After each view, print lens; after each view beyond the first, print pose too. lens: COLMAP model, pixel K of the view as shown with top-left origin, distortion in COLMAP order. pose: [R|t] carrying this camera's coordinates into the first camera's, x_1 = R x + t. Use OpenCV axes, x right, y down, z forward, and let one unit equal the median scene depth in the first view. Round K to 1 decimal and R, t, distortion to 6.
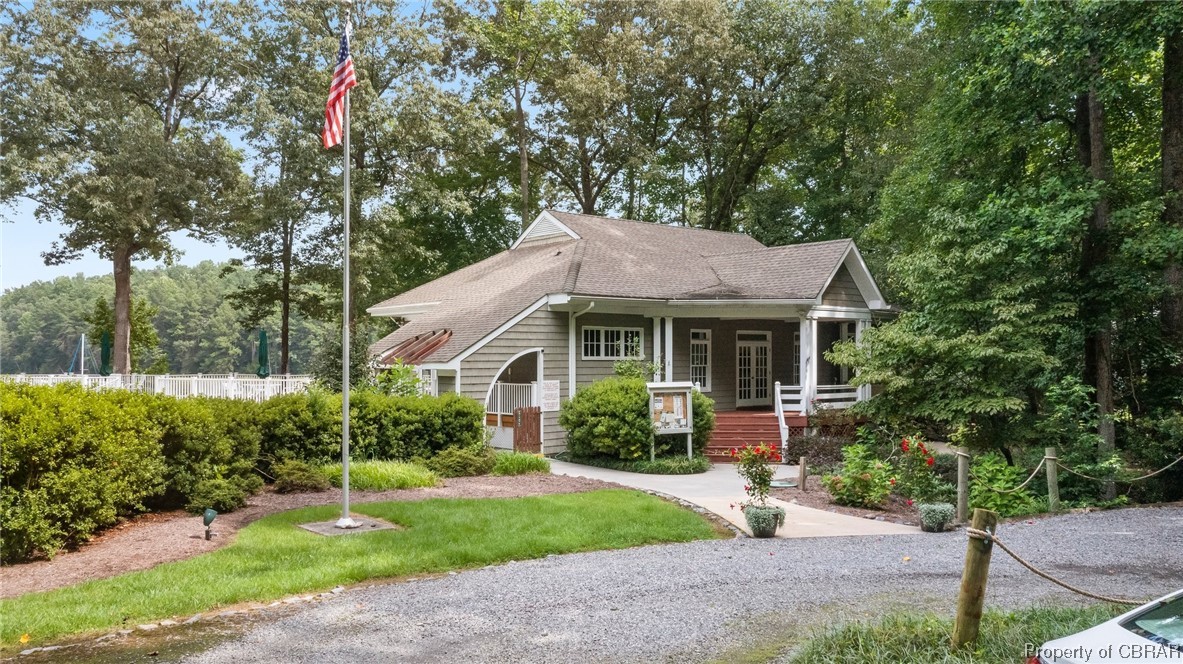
lens RADIAL K [[906.7, 0, 585.3], [0, 906.7, 337.0], [0, 0, 1]] dist [-0.018613, 0.005439]
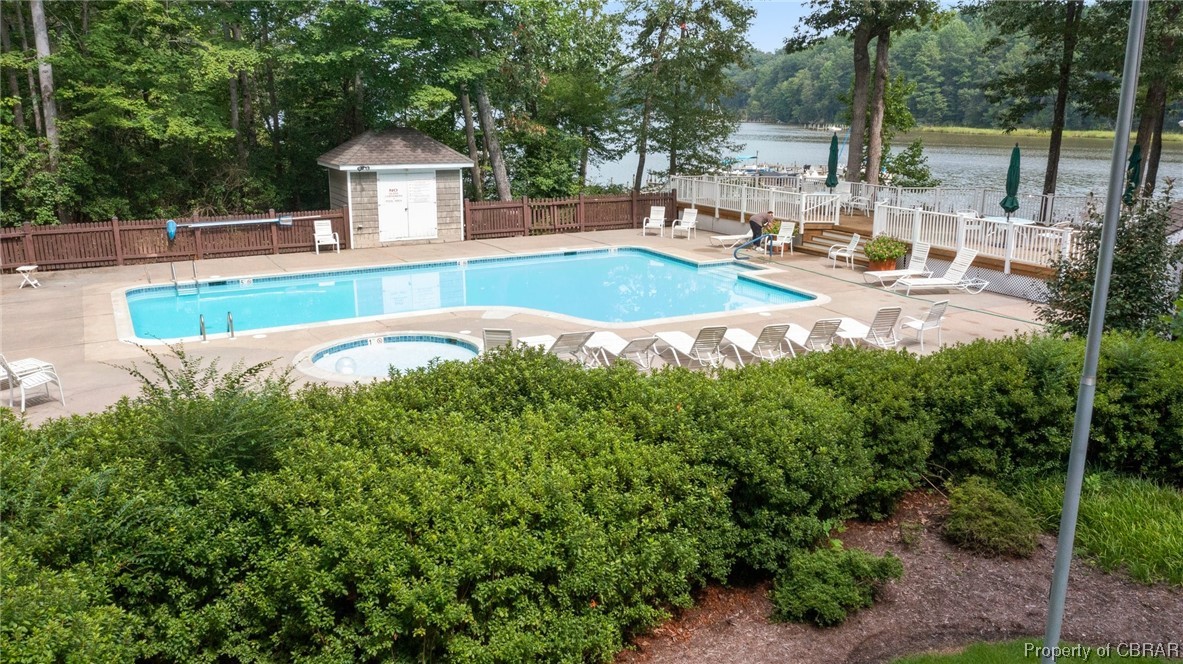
lens RADIAL K [[906.7, 0, 590.5], [0, 906.7, 335.6], [0, 0, 1]] dist [-0.018613, 0.005439]
pose [[0.693468, 0.183589, -0.696704, -0.003293], [0.012235, 0.963850, 0.266164, -0.003474], [0.720383, -0.193101, 0.666153, 0.013417]]
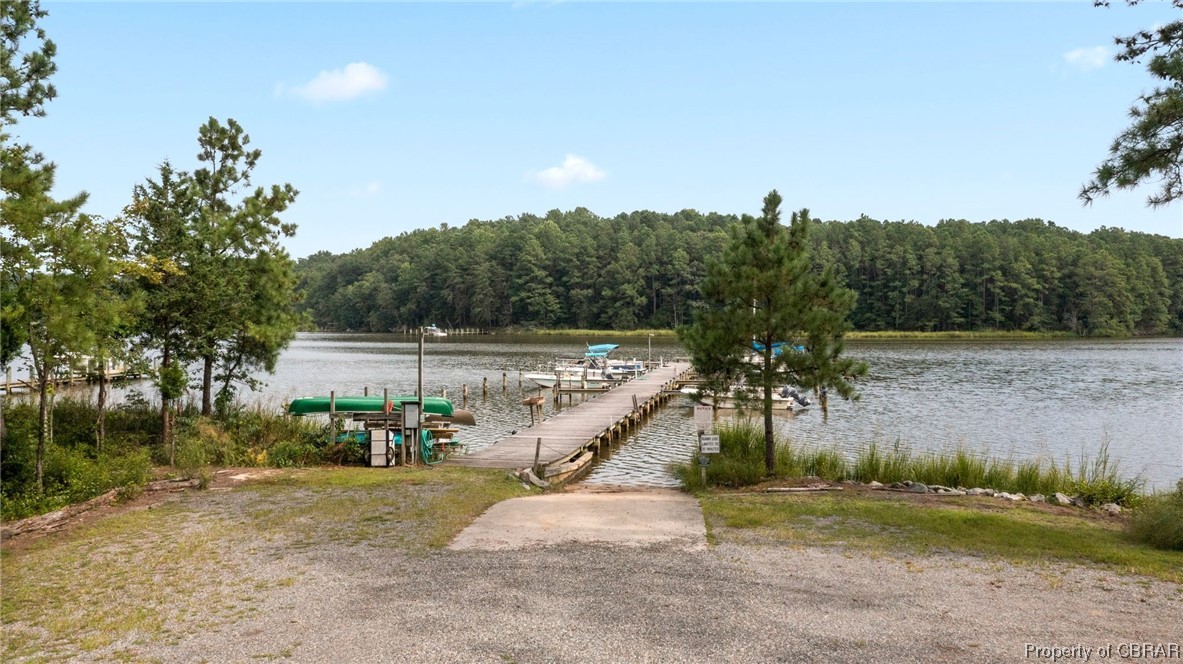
lens RADIAL K [[906.7, 0, 596.5], [0, 906.7, 333.7], [0, 0, 1]] dist [-0.018613, 0.005439]
pose [[0.965683, 0.003464, -0.259701, -0.197377], [0.007163, 0.999176, 0.039961, 0.012506], [0.259625, -0.040449, 0.964862, 0.129589]]
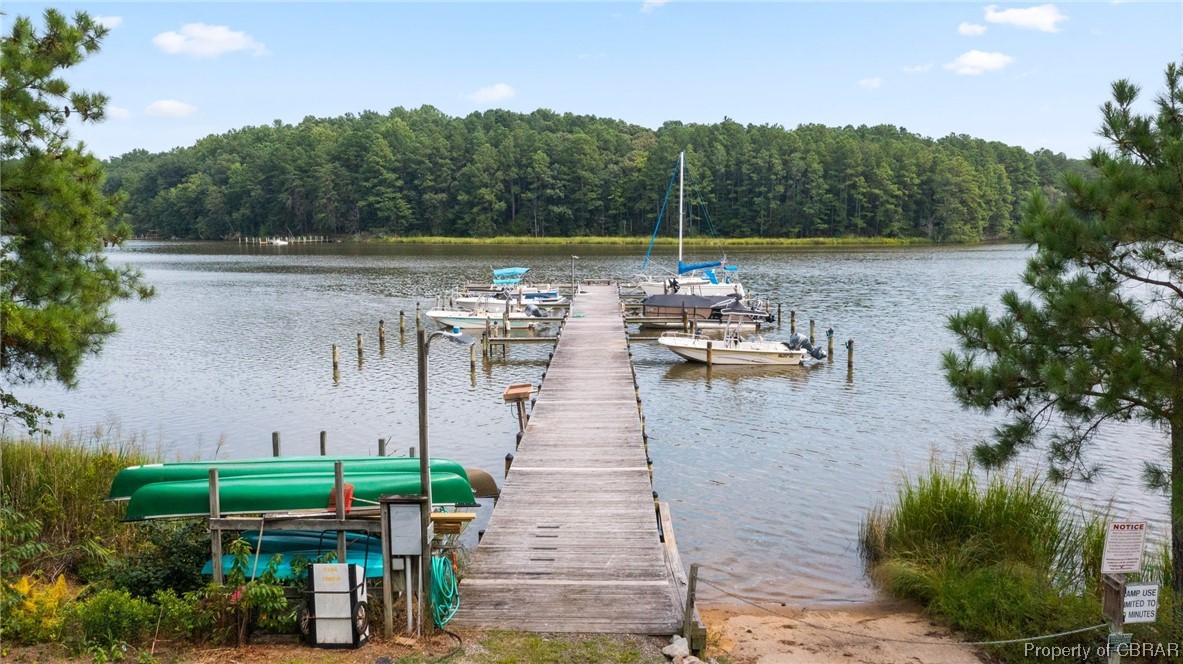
lens RADIAL K [[906.7, 0, 589.3], [0, 906.7, 328.5], [0, 0, 1]] dist [-0.018613, 0.005439]
pose [[0.995140, 0.009236, -0.098033, -0.219781], [0.004701, 0.990000, 0.140992, 0.010372], [0.098355, -0.140768, 0.985145, 0.163634]]
